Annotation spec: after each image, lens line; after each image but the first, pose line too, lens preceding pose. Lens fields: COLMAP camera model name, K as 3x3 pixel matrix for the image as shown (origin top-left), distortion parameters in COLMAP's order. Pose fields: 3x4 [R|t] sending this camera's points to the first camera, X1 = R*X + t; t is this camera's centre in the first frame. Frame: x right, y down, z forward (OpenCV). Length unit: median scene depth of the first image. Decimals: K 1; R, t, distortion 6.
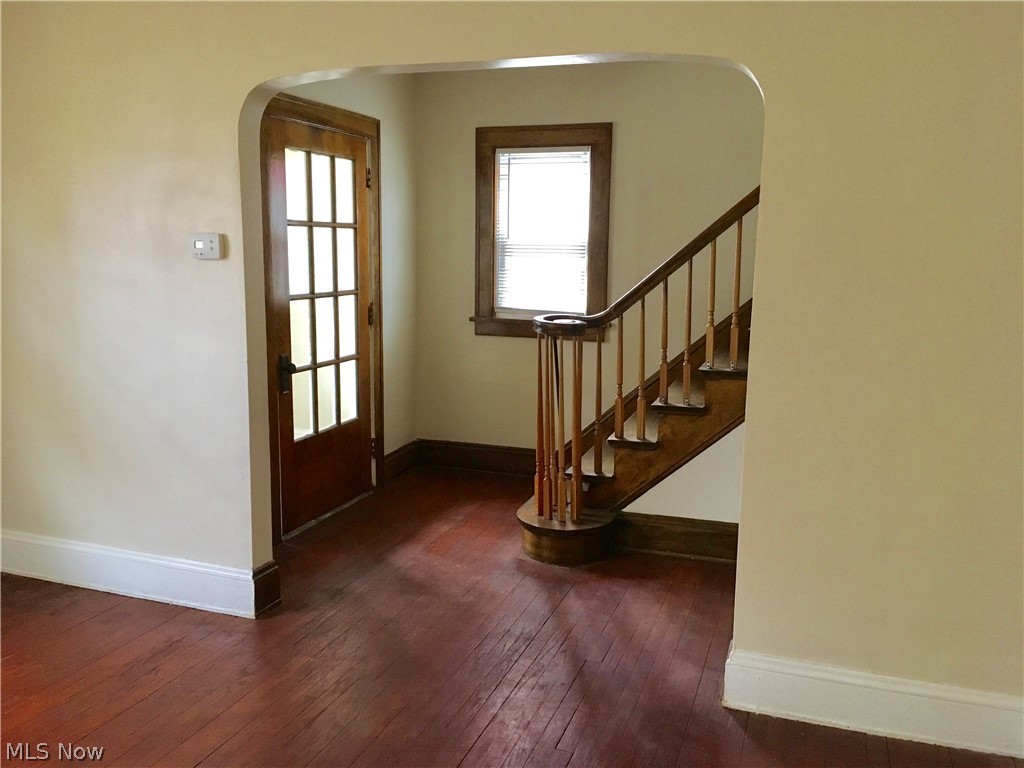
lens RADIAL K [[883.9, 0, 516.1], [0, 883.9, 387.8], [0, 0, 1]] dist [0.066820, -0.040474]
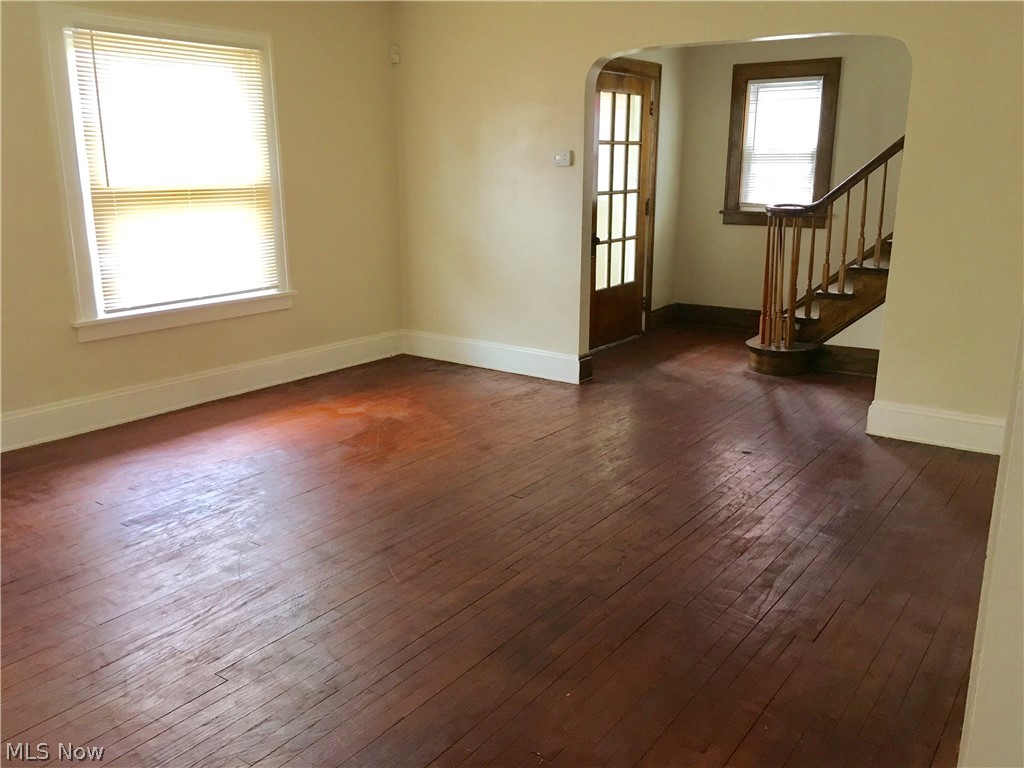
lens RADIAL K [[883.9, 0, 505.8], [0, 883.9, 388.8], [0, 0, 1]] dist [0.066820, -0.040474]
pose [[0.960406, 0.055921, -0.272934, 0.023559], [-0.030873, 0.994977, 0.095222, 0.086529], [0.276888, -0.083026, 0.957308, -0.492331]]
